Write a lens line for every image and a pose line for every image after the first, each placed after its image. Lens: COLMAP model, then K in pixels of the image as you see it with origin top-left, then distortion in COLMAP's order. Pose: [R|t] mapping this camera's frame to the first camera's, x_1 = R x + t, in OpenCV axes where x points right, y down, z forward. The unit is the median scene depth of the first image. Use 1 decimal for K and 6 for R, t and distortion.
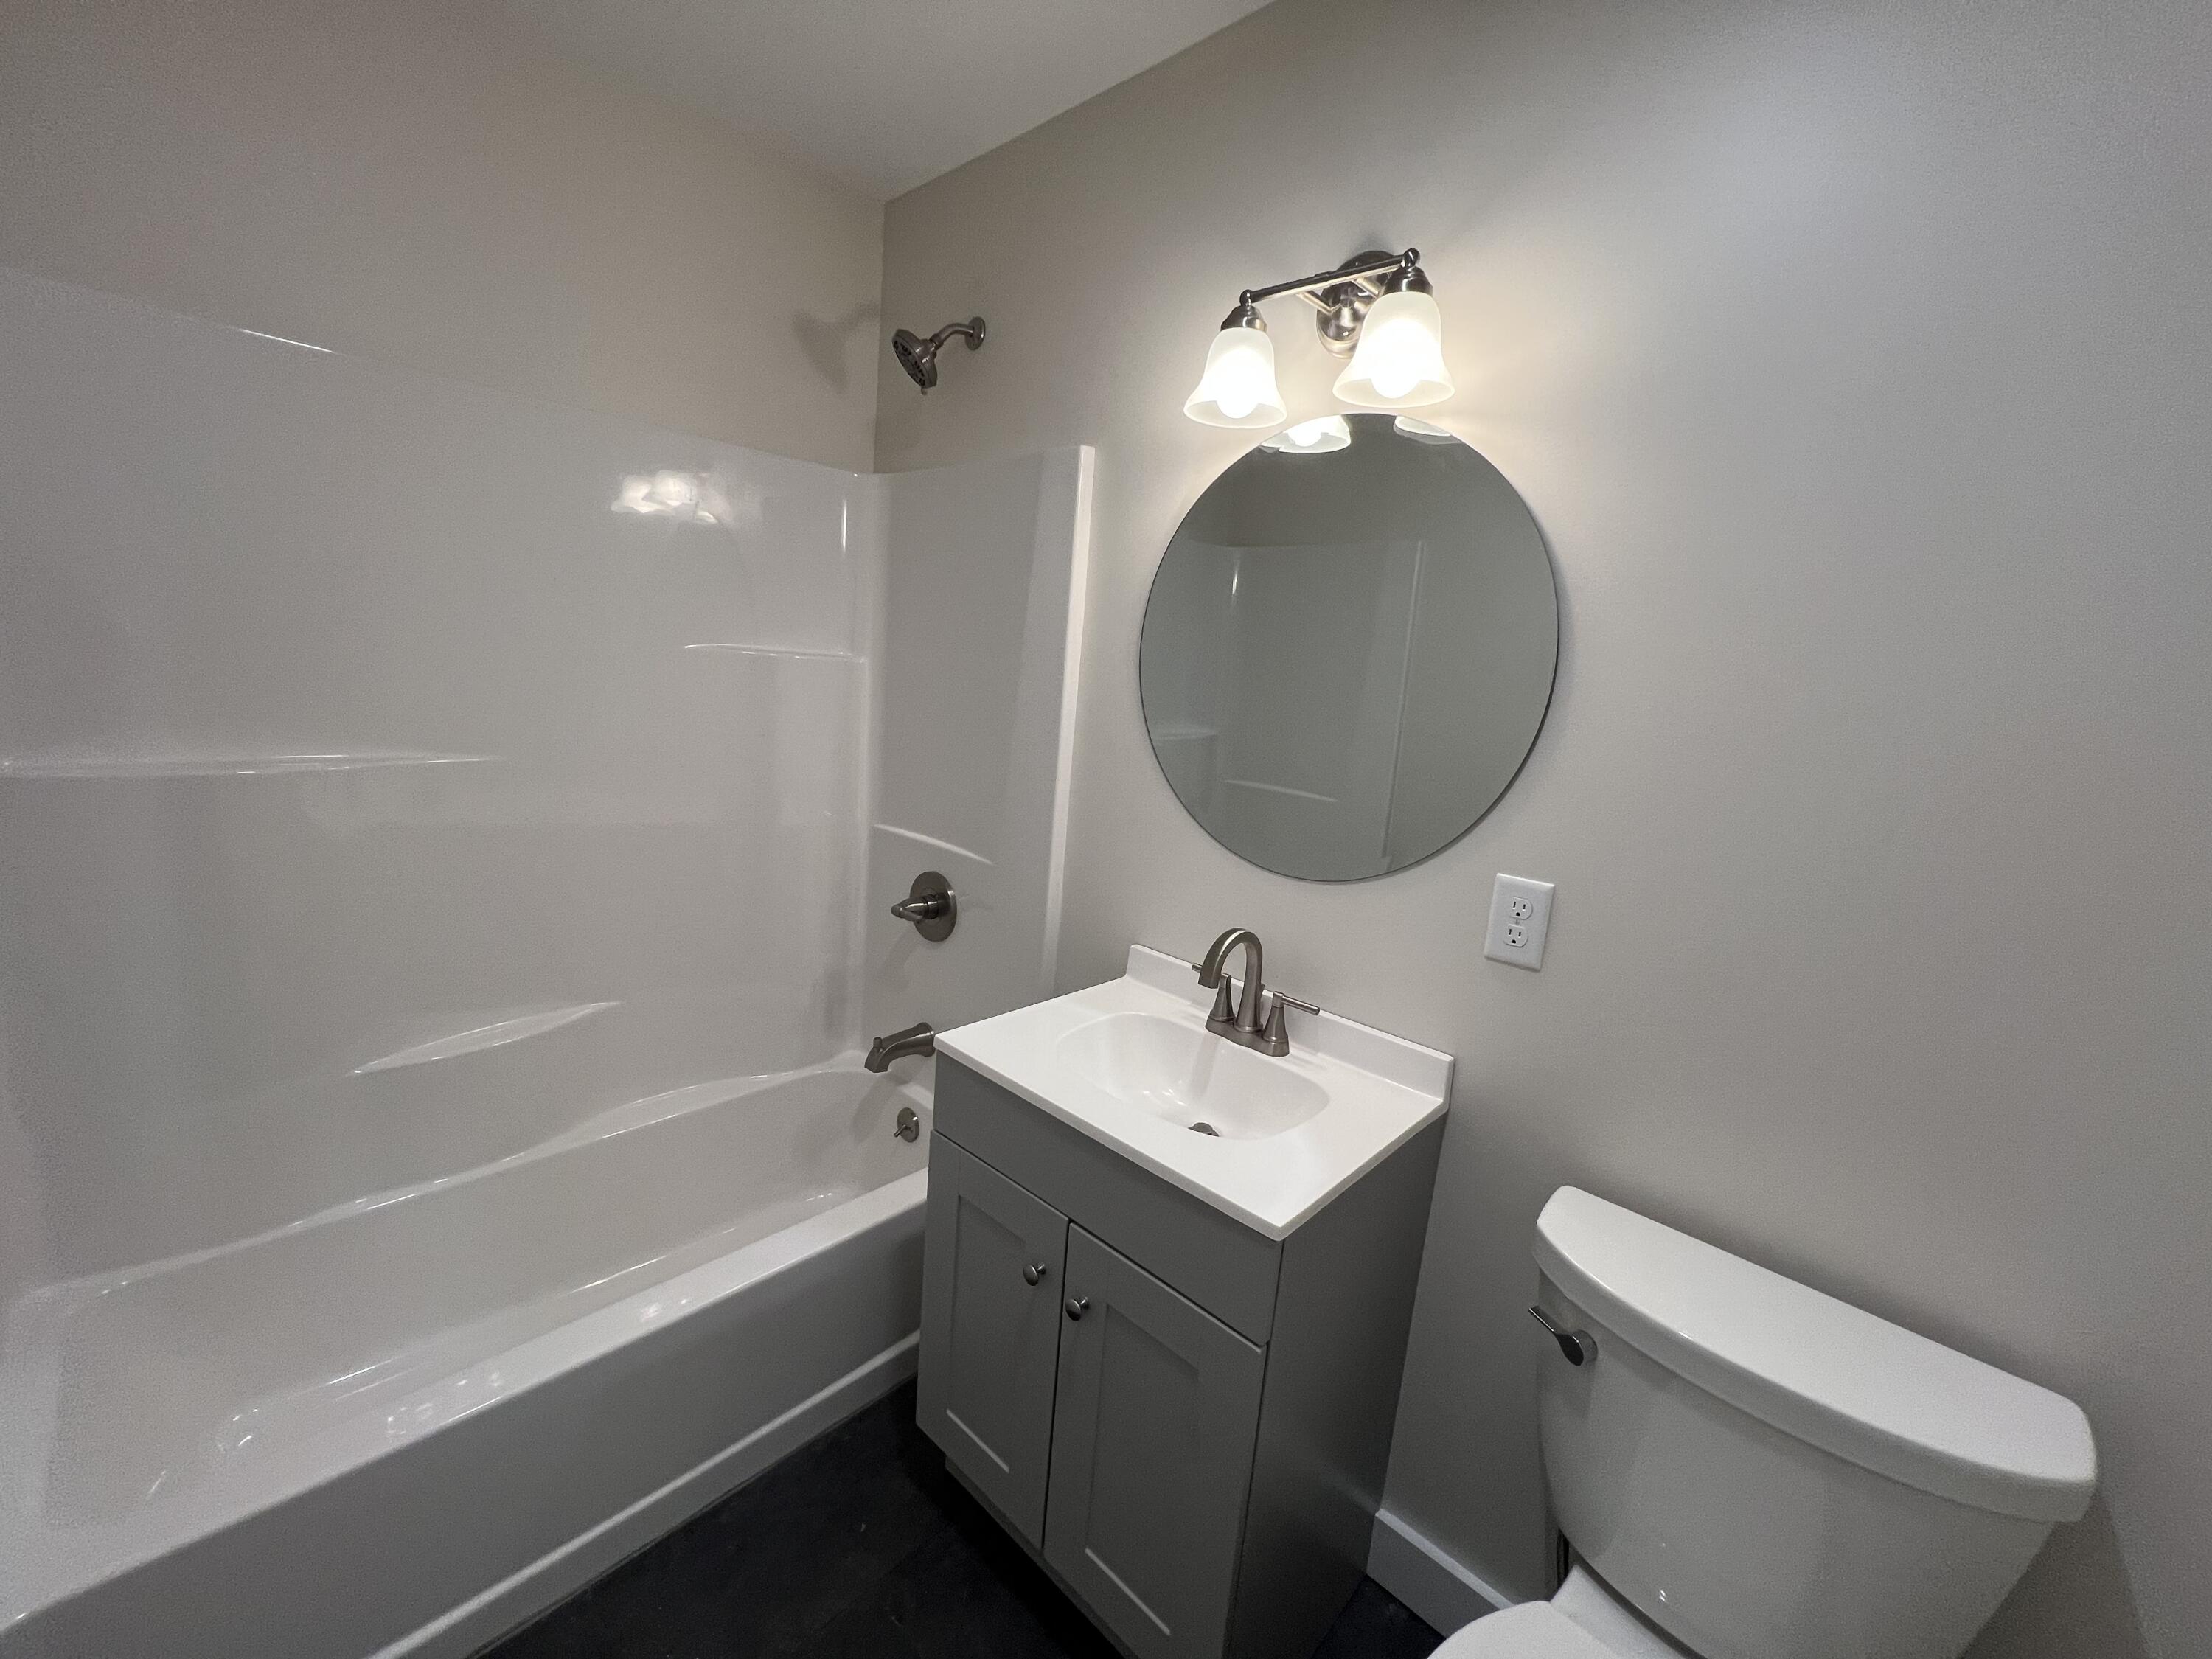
lens RADIAL K [[707.4, 0, 1103.1], [0, 707.4, 836.0], [0, 0, 1]] dist [0.001567, 0.000221]
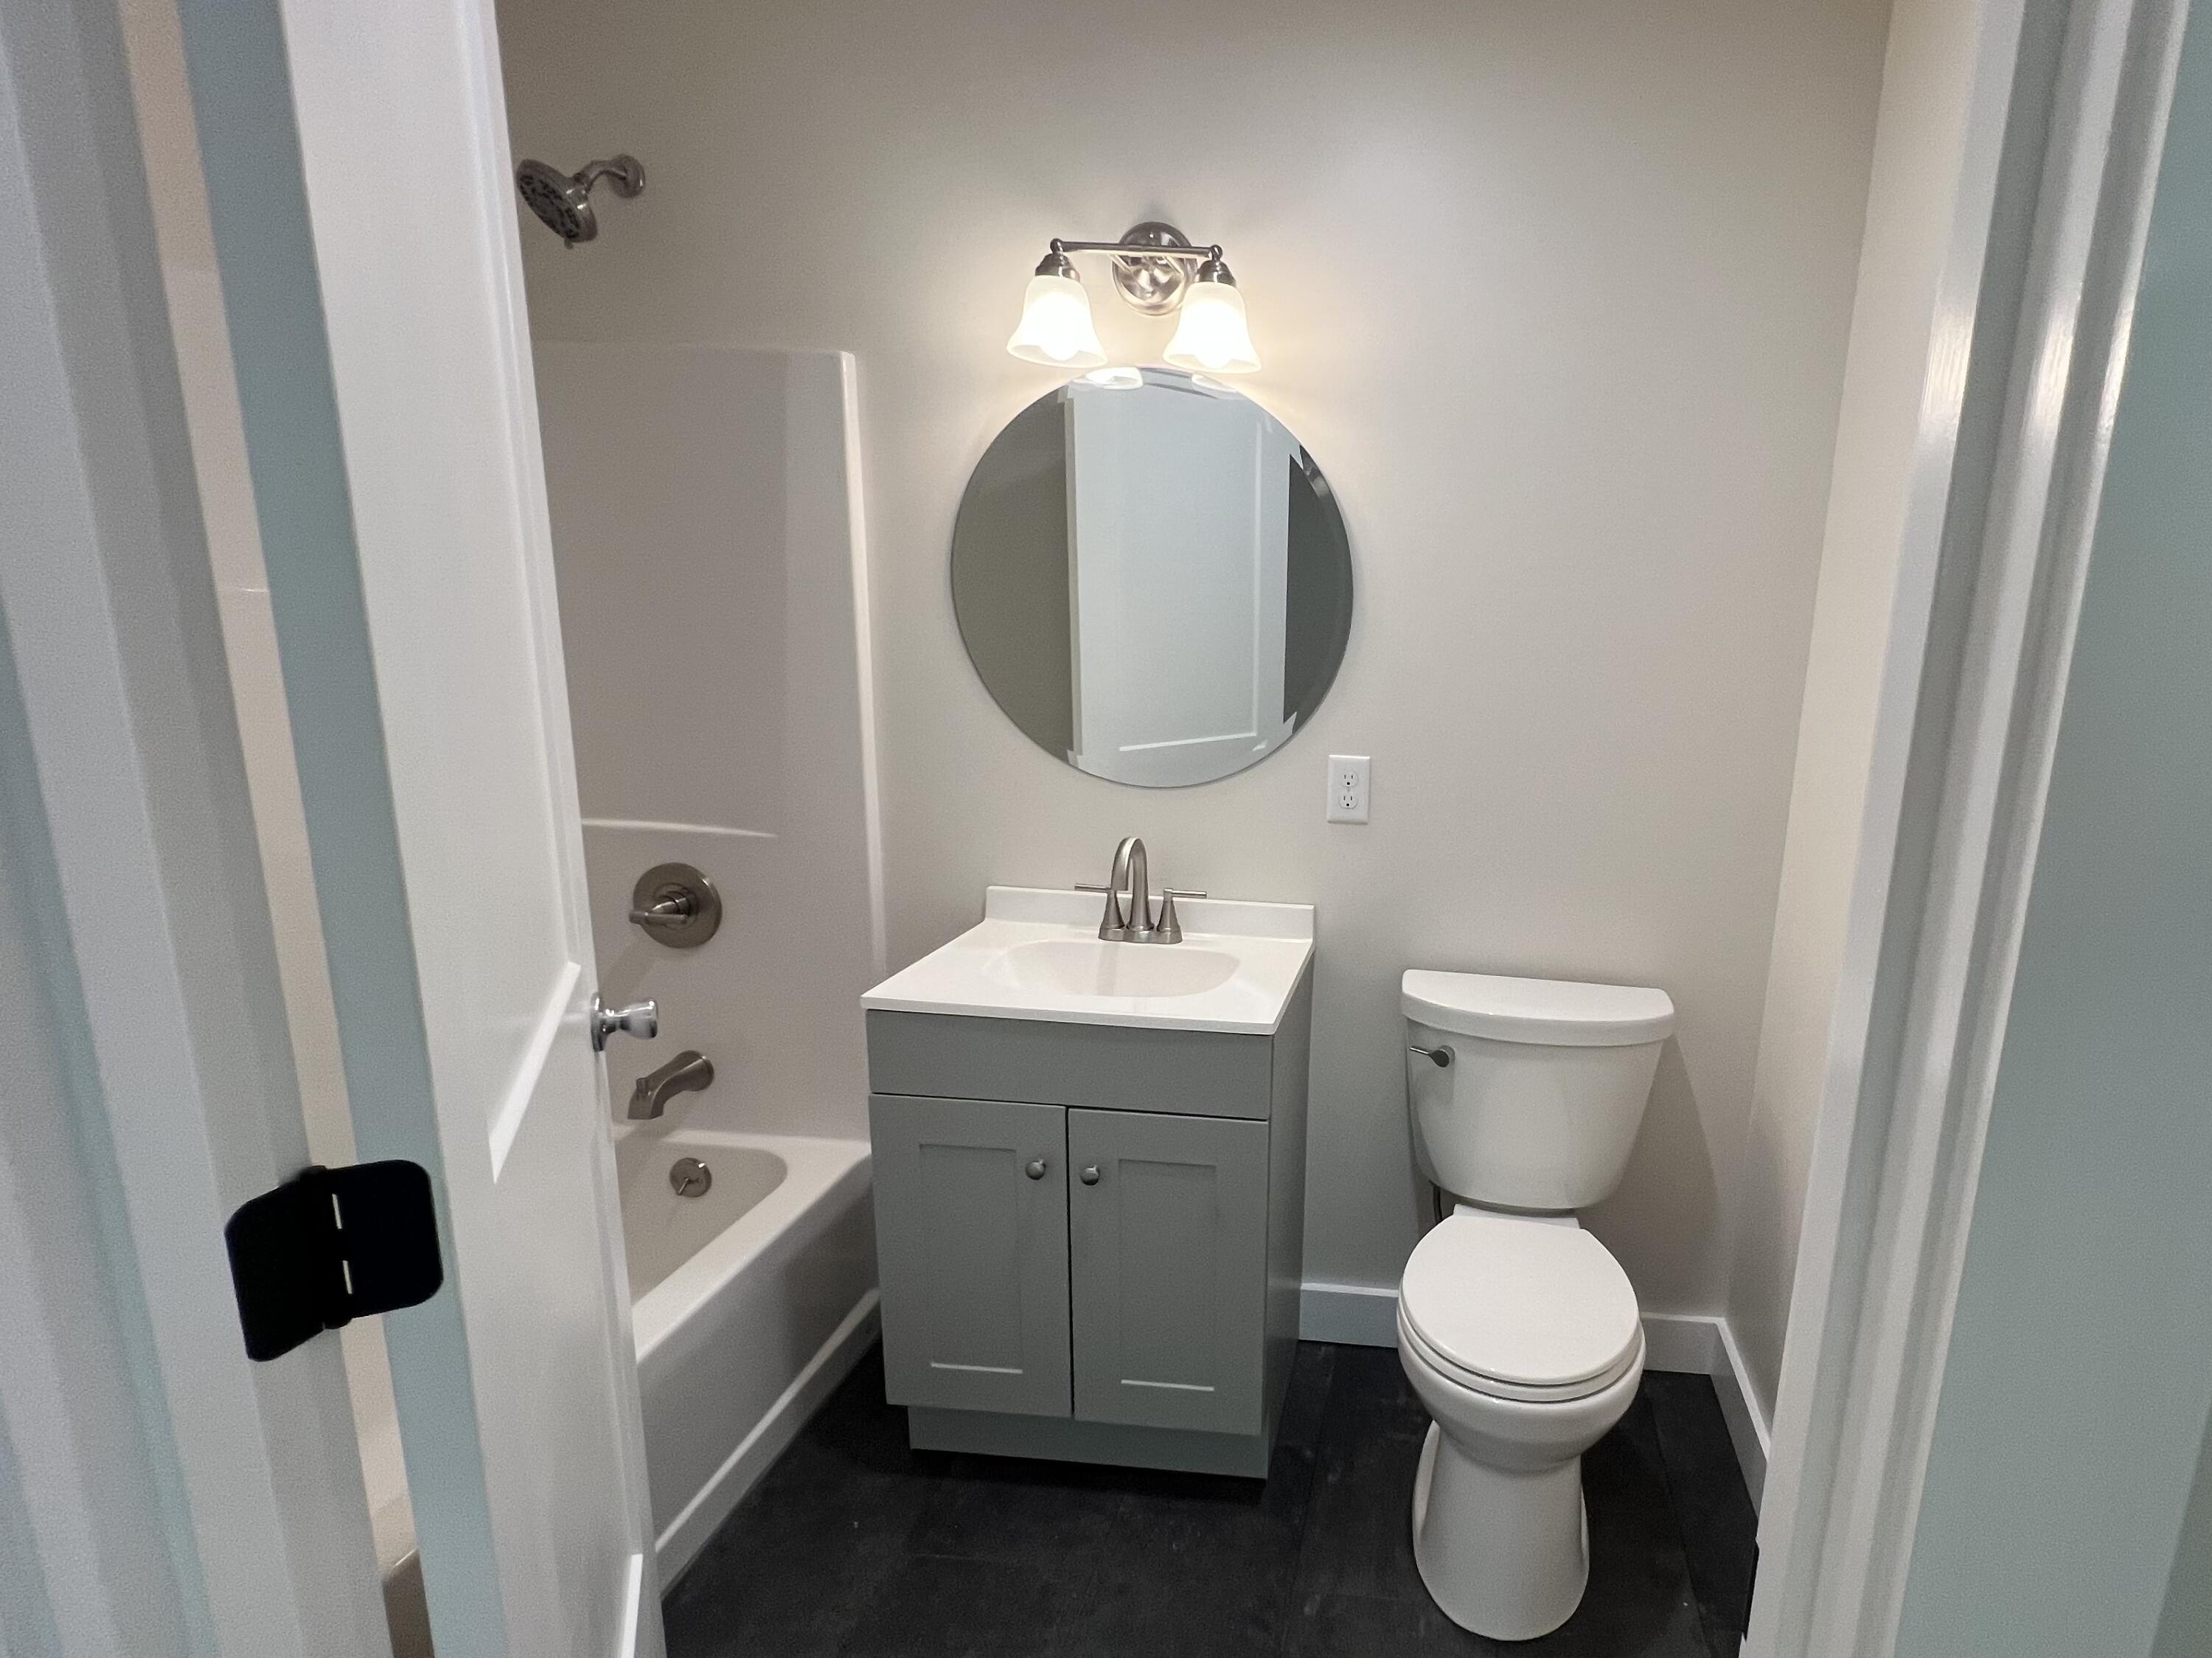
lens RADIAL K [[899.4, 0, 1106.0], [0, 899.4, 829.0], [0, 0, 1]] dist [0.012307, 0.000138]
pose [[0.890604, -0.147115, 0.430327, -0.442262], [0.132310, 0.989119, 0.064320, 0.022105], [-0.435107, -0.000347, 0.900379, -0.247712]]
